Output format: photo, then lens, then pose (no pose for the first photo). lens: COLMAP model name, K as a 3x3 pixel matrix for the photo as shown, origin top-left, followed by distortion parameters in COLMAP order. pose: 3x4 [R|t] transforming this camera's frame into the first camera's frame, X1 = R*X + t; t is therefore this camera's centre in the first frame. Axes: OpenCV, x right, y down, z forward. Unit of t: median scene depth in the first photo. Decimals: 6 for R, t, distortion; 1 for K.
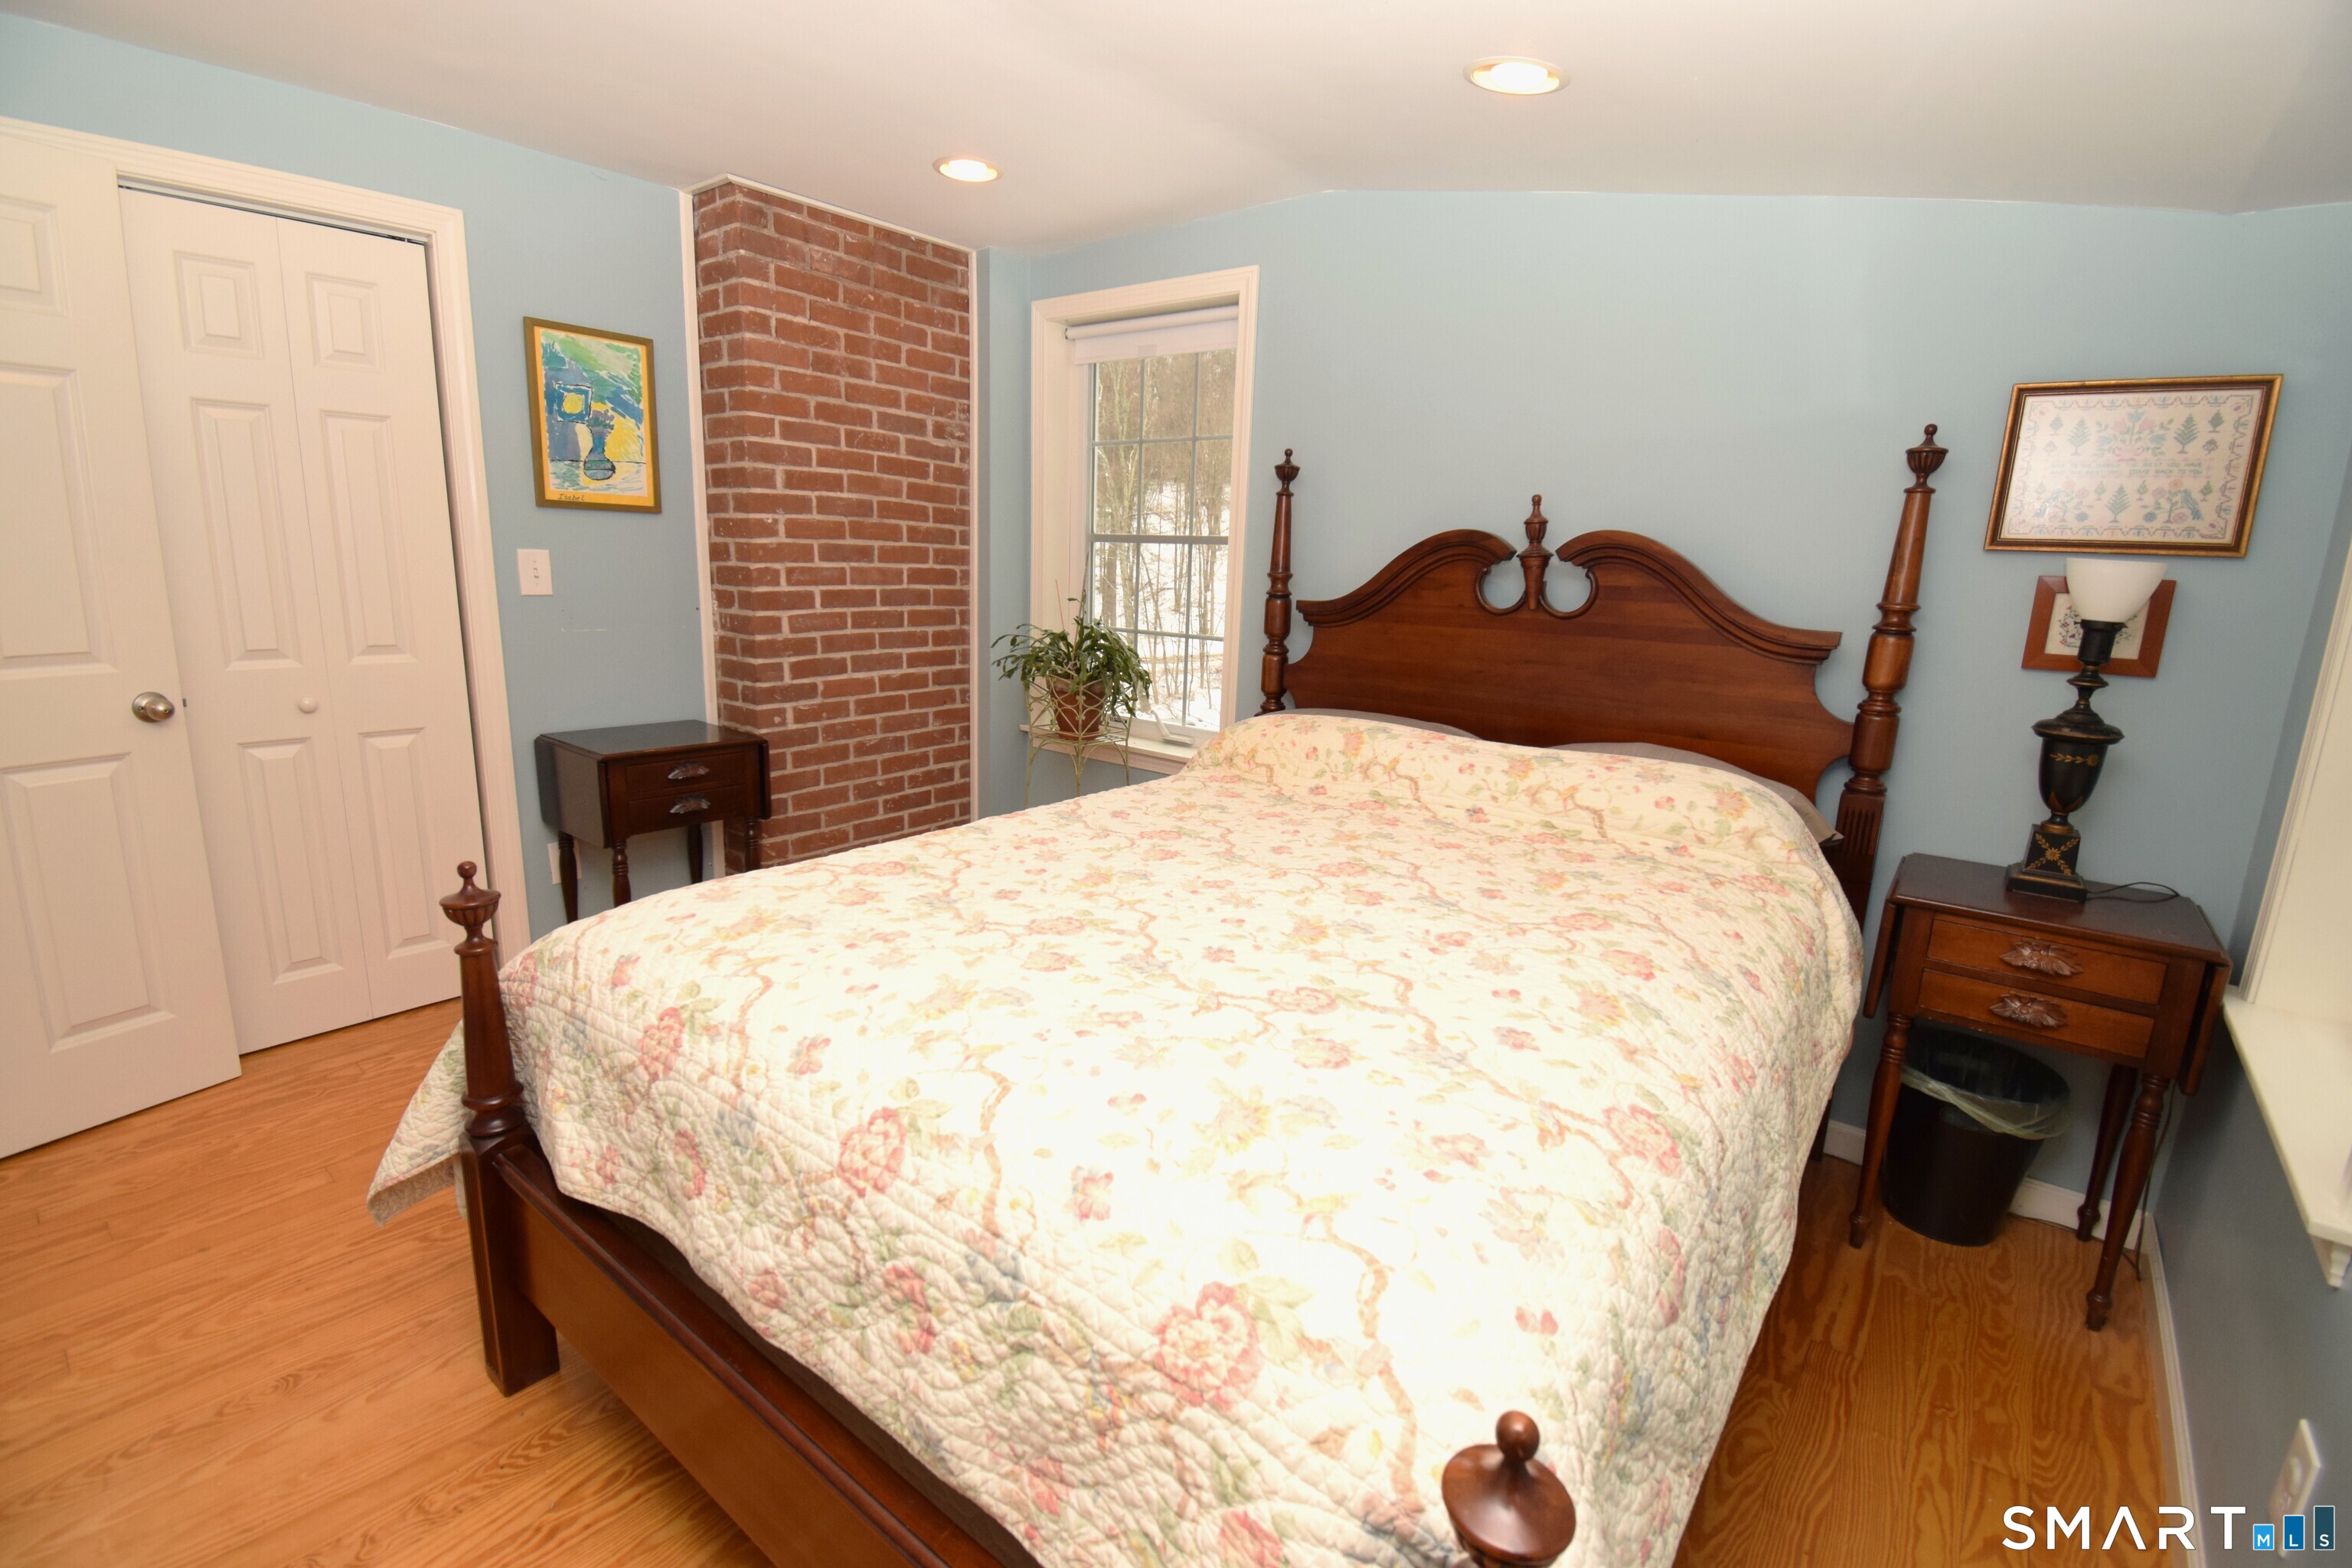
lens RADIAL K [[1046.6, 0, 1191.6], [0, 1046.6, 795.3], [0, 0, 1]] dist [-0.011869, -0.006308]
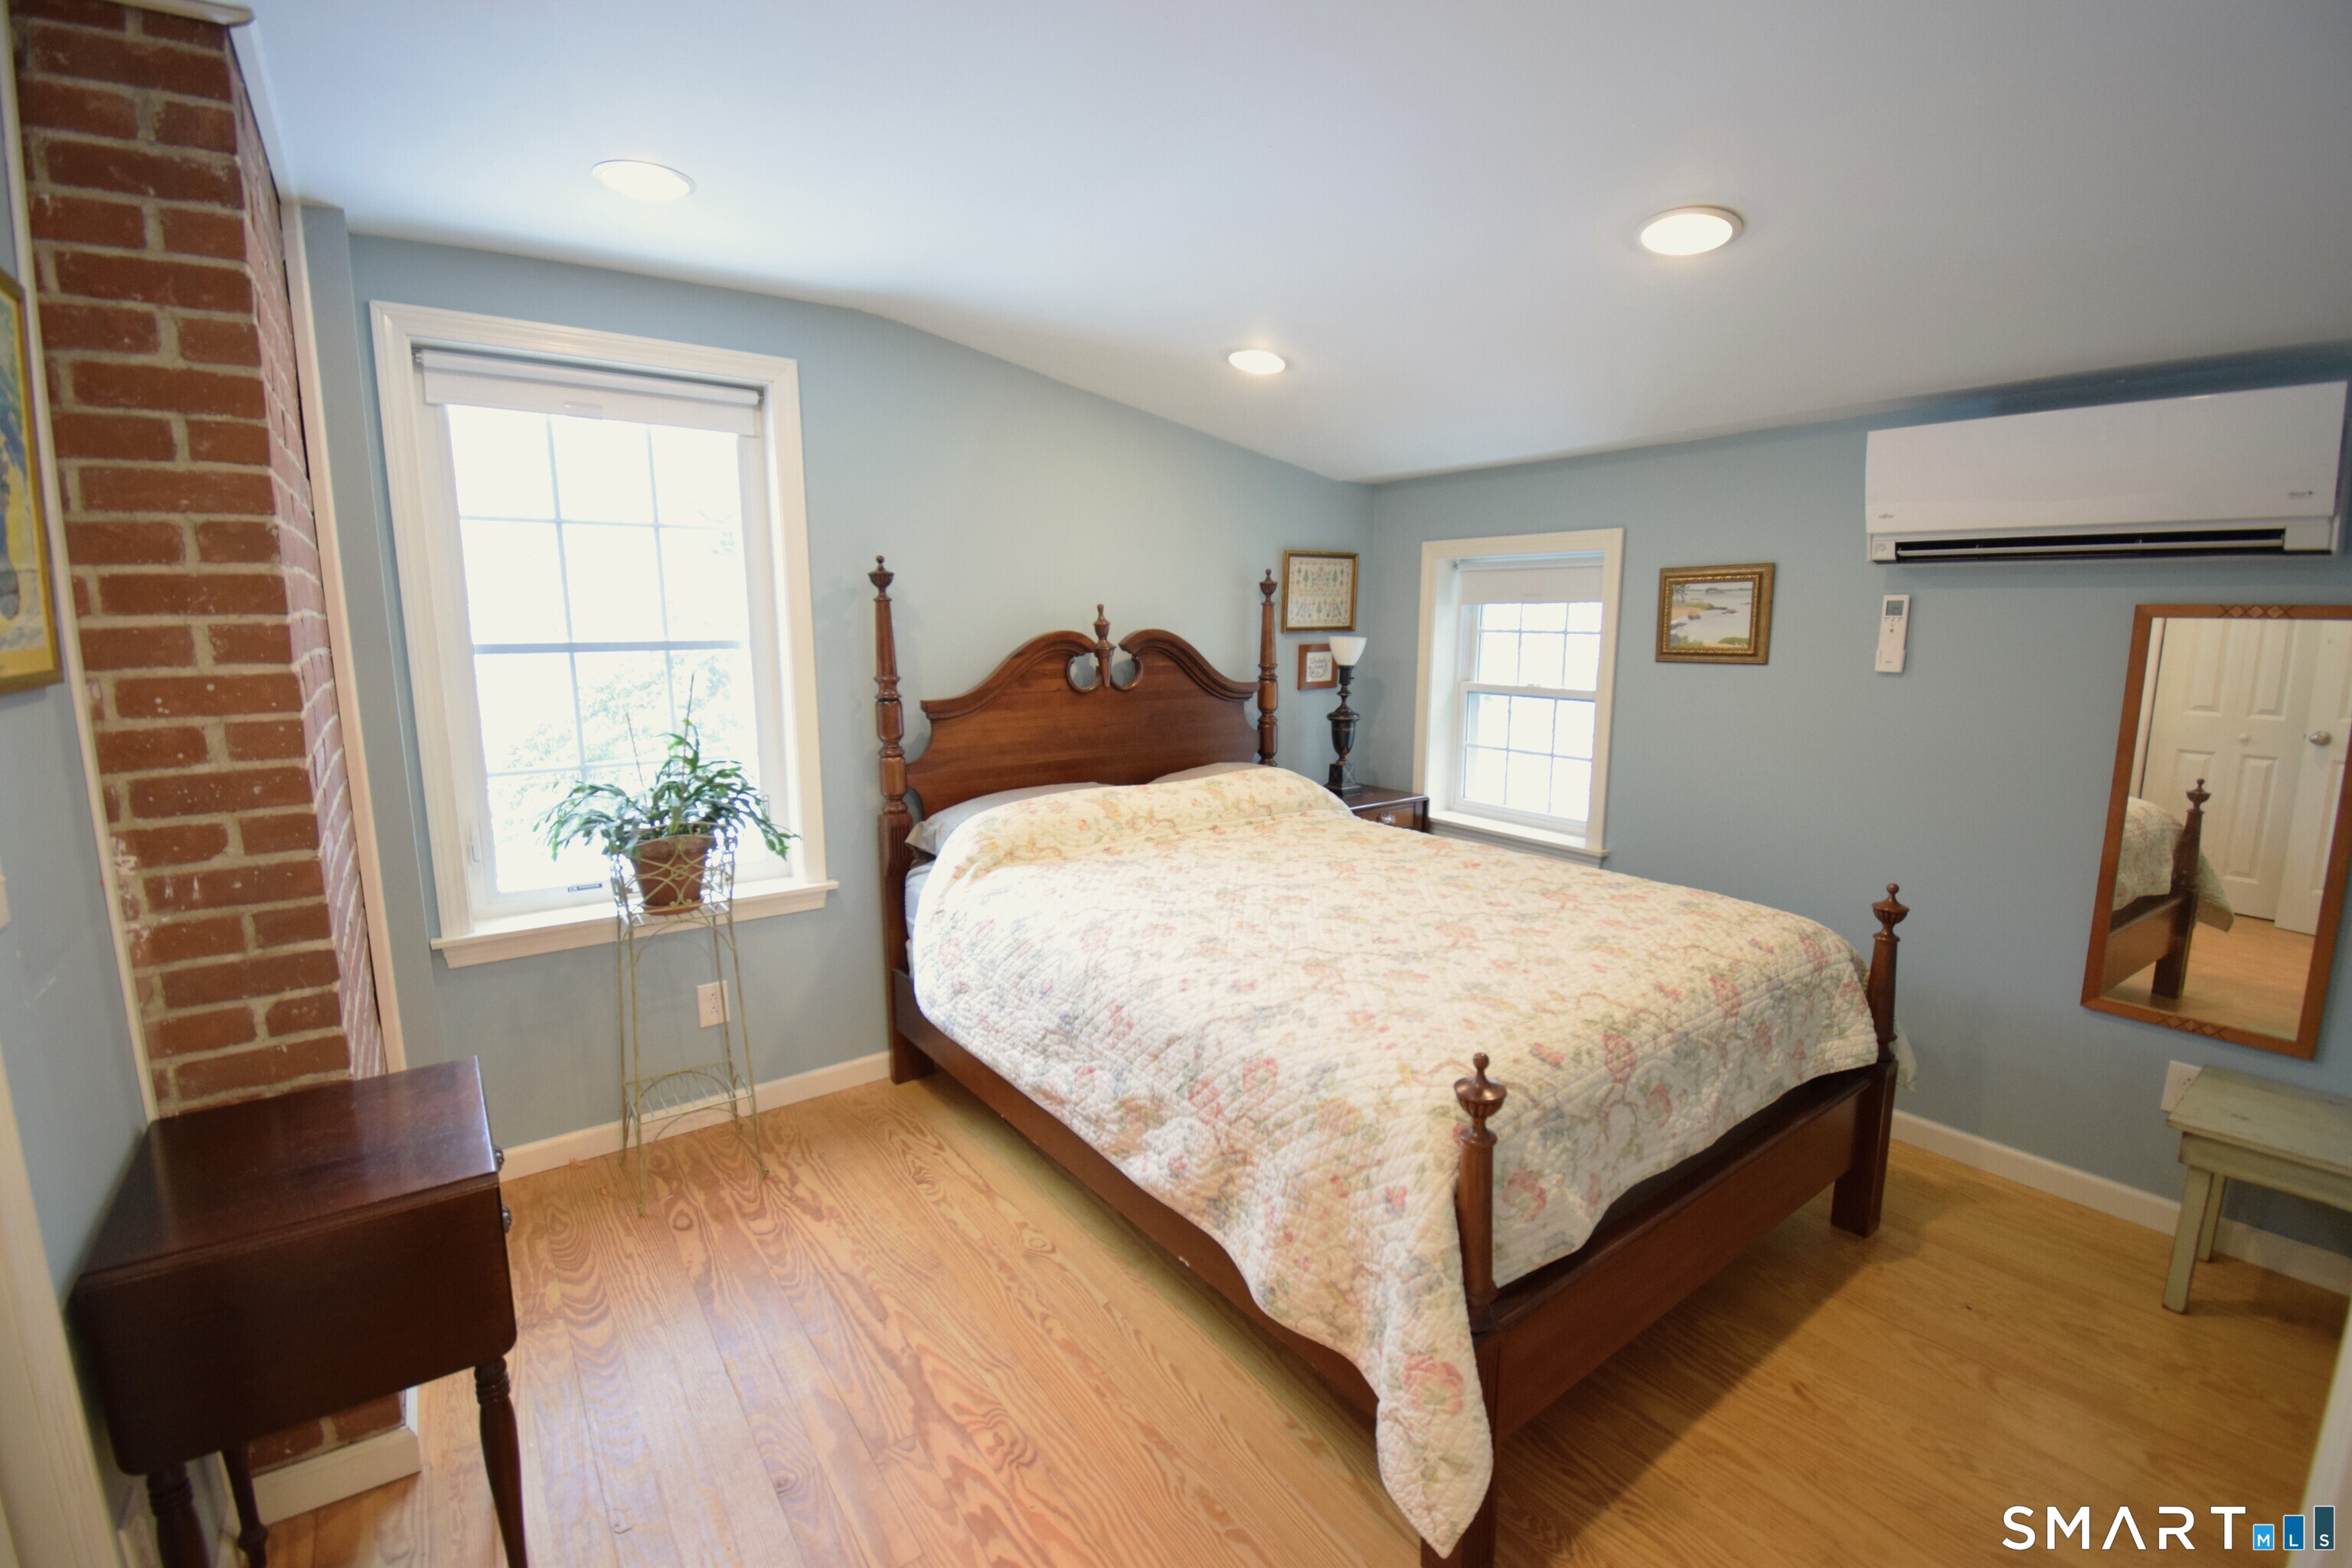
lens RADIAL K [[1046.6, 0, 1197.1], [0, 1046.6, 771.5], [0, 0, 1]] dist [-0.011869, -0.006308]
pose [[0.244238, -0.184358, 0.952029, -0.904488], [0.217787, 0.967110, 0.131406, -0.212201], [-0.944943, 0.175245, 0.276356, 0.504710]]
